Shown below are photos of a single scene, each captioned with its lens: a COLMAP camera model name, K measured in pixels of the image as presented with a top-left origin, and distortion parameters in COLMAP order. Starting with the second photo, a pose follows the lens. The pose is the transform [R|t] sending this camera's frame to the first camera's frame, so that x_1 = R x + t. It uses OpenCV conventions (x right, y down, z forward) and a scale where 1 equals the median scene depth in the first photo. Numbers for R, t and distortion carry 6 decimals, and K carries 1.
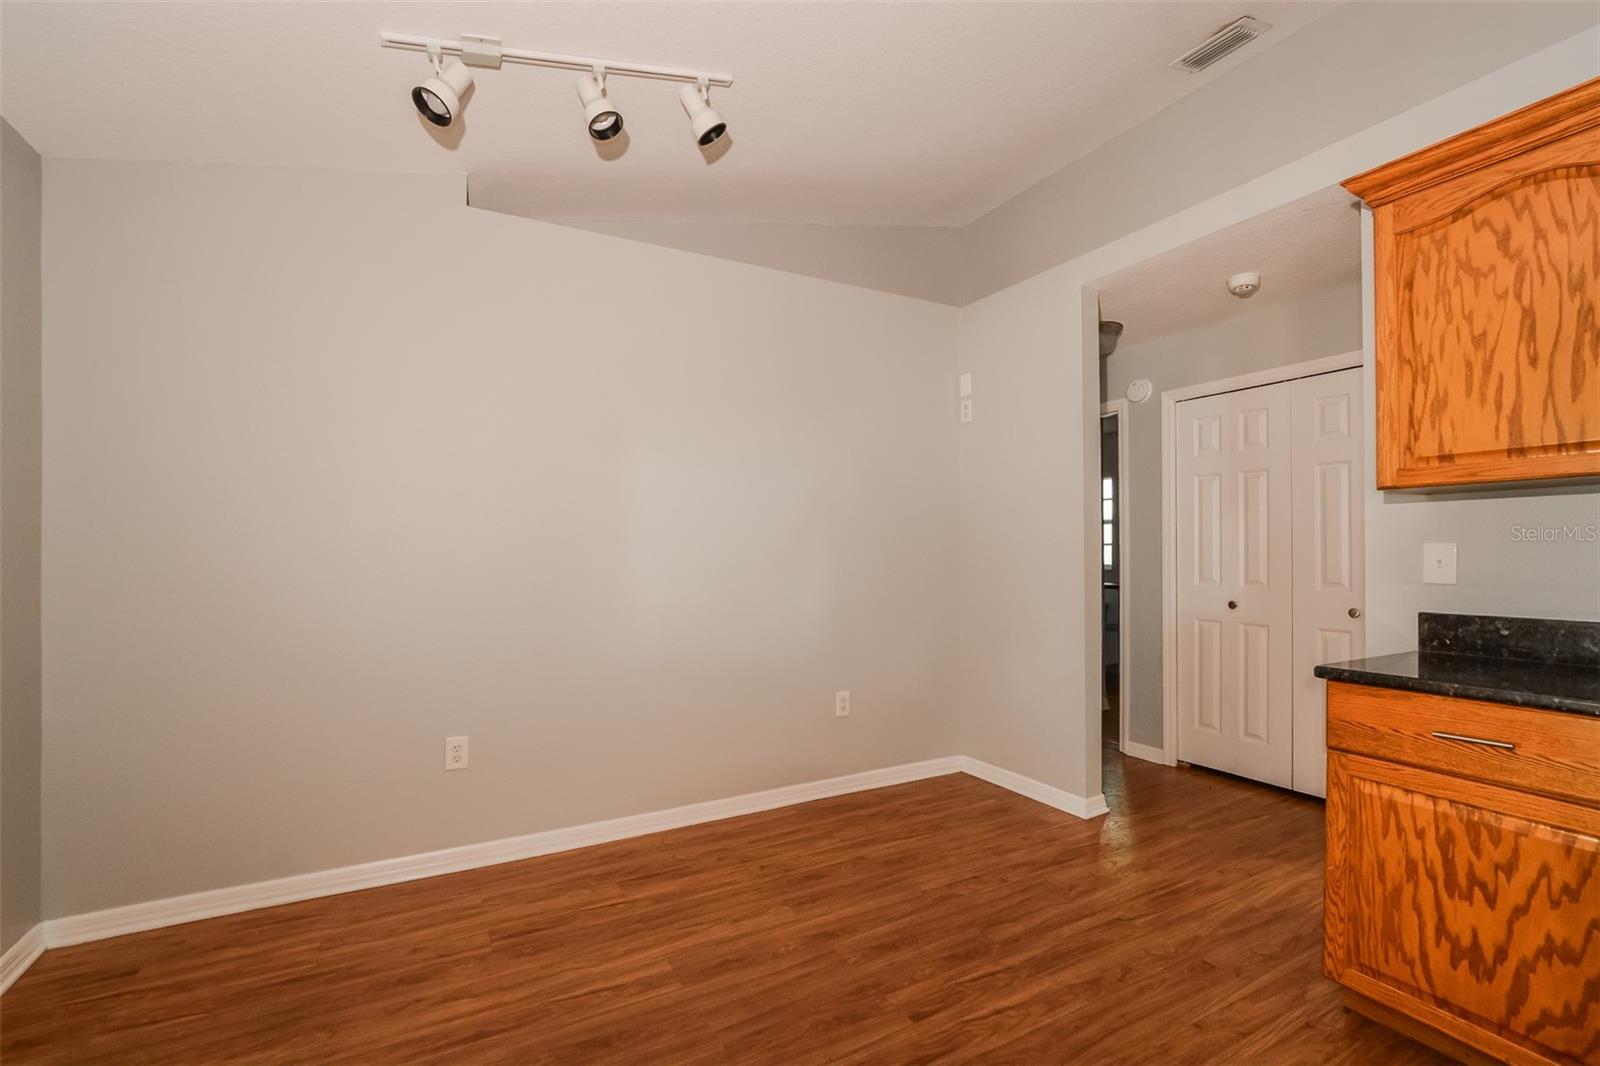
lens RADIAL K [[709.2, 0, 799.6], [0, 709.2, 541.9], [0, 0, 1]] dist [0.002207, 0.000335]
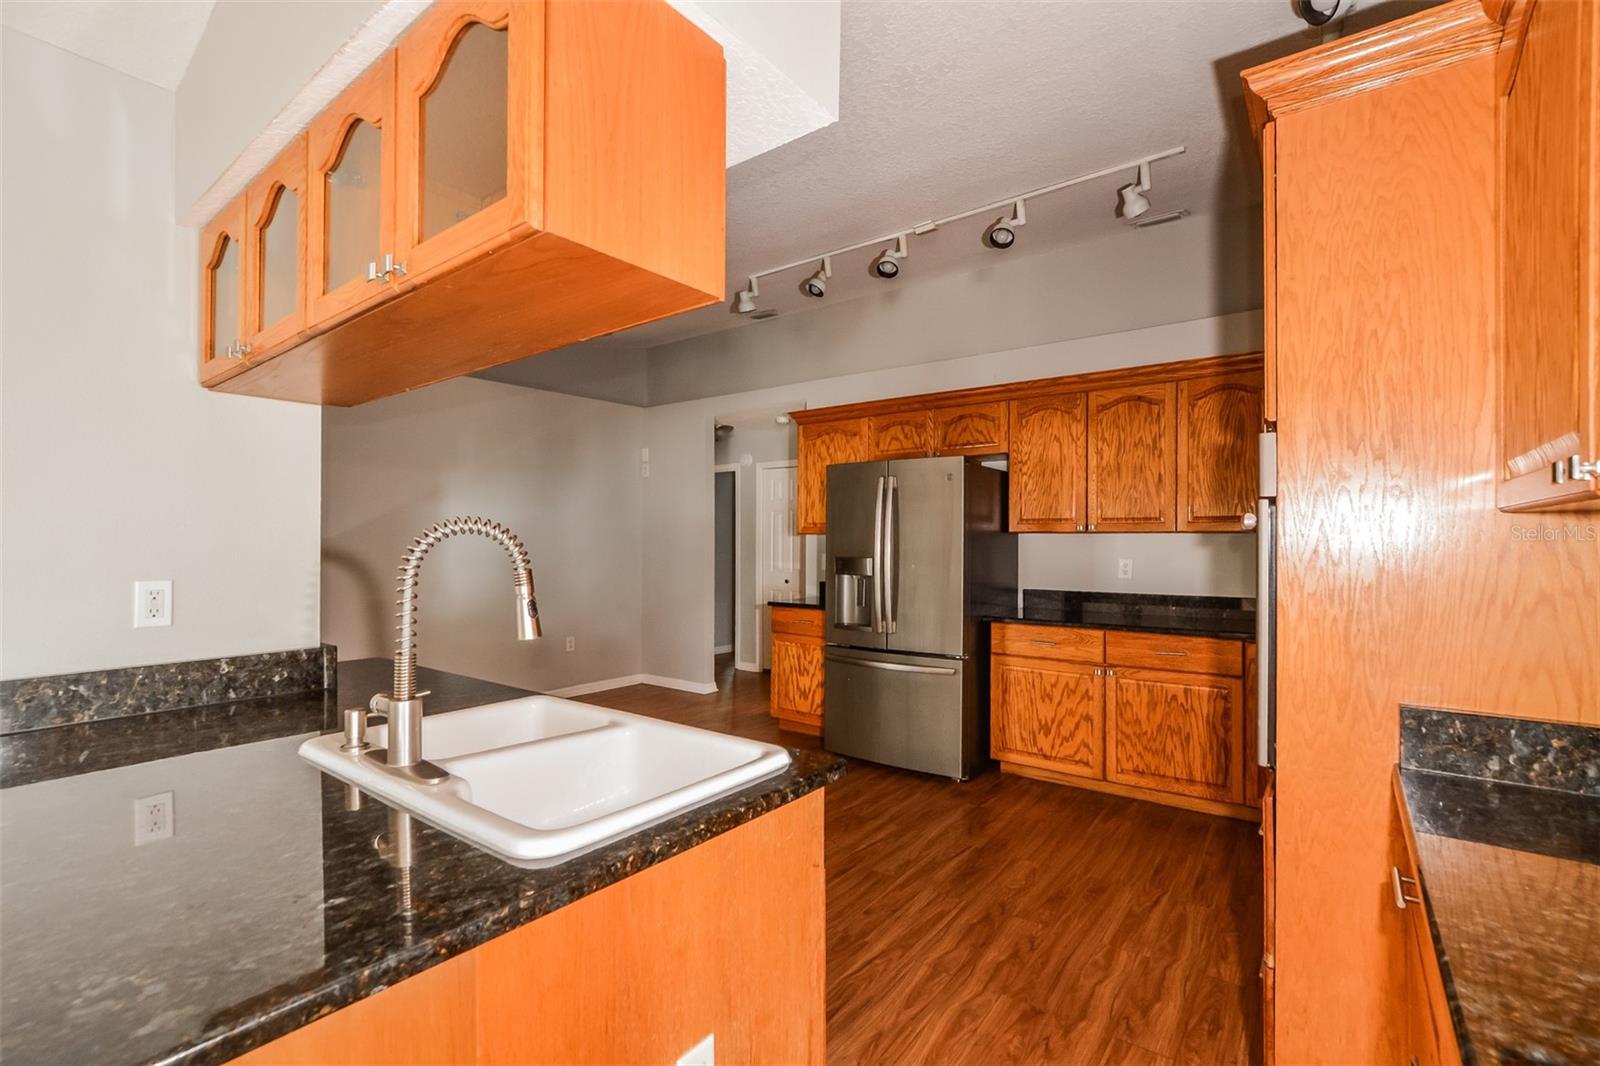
lens RADIAL K [[709.2, 0, 795.6], [0, 709.2, 534.9], [0, 0, 1]] dist [0.002207, 0.000335]
pose [[0.913777, 0.003982, 0.406196, -0.284713], [-0.007251, 0.999953, 0.006509, -0.101193], [-0.406151, -0.008893, 0.913763, -1.570699]]
